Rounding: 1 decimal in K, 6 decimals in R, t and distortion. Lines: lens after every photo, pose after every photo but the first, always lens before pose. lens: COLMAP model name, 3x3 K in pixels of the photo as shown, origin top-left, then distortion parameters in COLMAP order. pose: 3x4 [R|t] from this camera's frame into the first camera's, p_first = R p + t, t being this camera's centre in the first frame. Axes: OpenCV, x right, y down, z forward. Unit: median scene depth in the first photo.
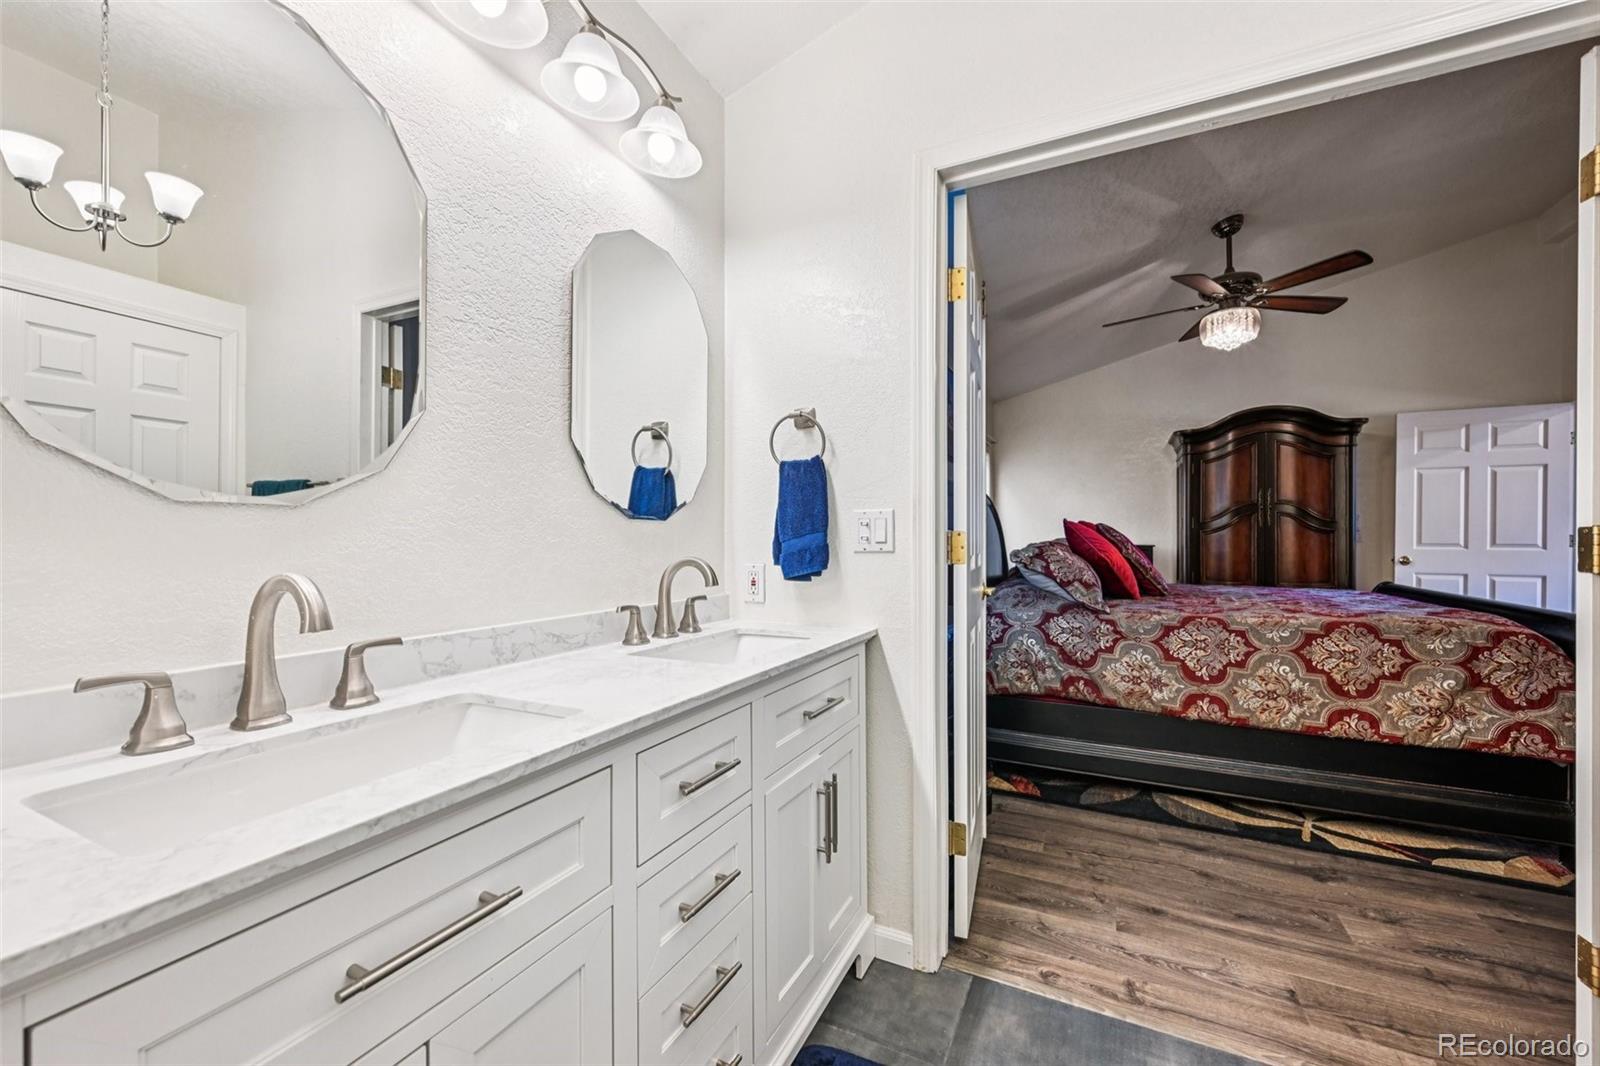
lens RADIAL K [[624.6, 0, 808.0], [0, 624.6, 540.4], [0, 0, 1]] dist [-0.000631, -0.000022]
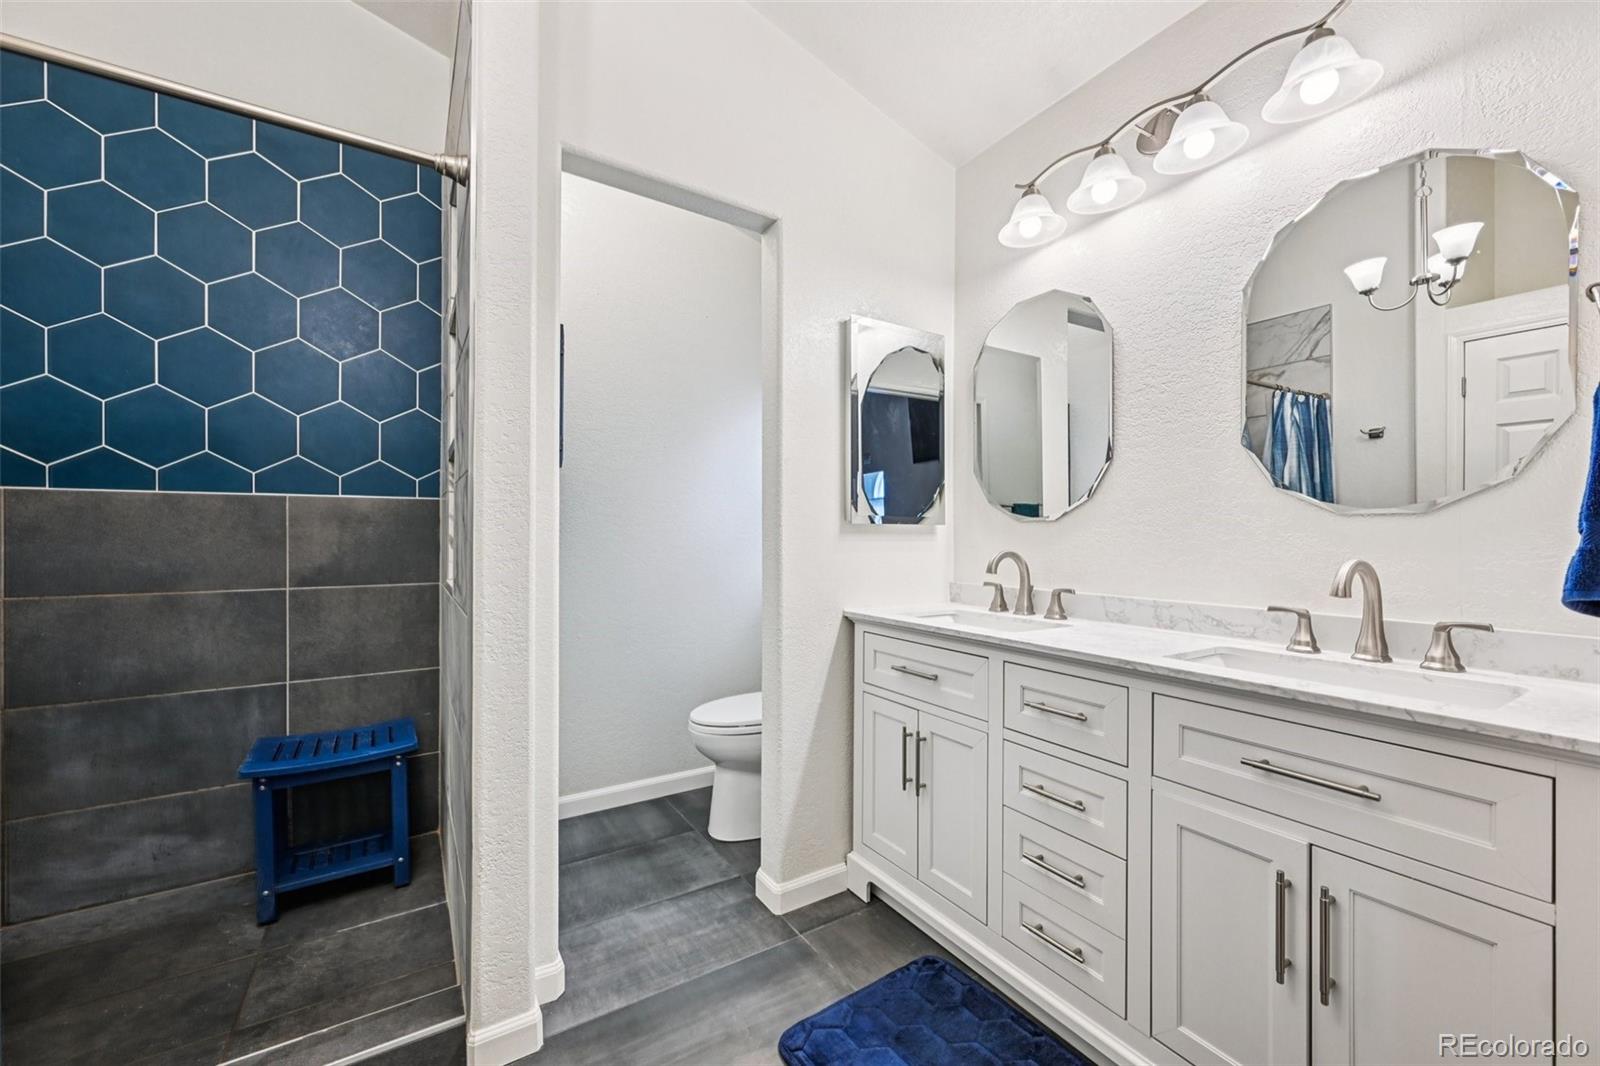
lens RADIAL K [[624.6, 0, 804.1], [0, 624.6, 533.2], [0, 0, 1]] dist [-0.000631, -0.000022]
pose [[-0.526171, -0.006775, -0.850352, 1.095849], [-0.005719, 0.999974, -0.004429, 0.001113], [0.850360, 0.002533, -0.526196, 1.065488]]
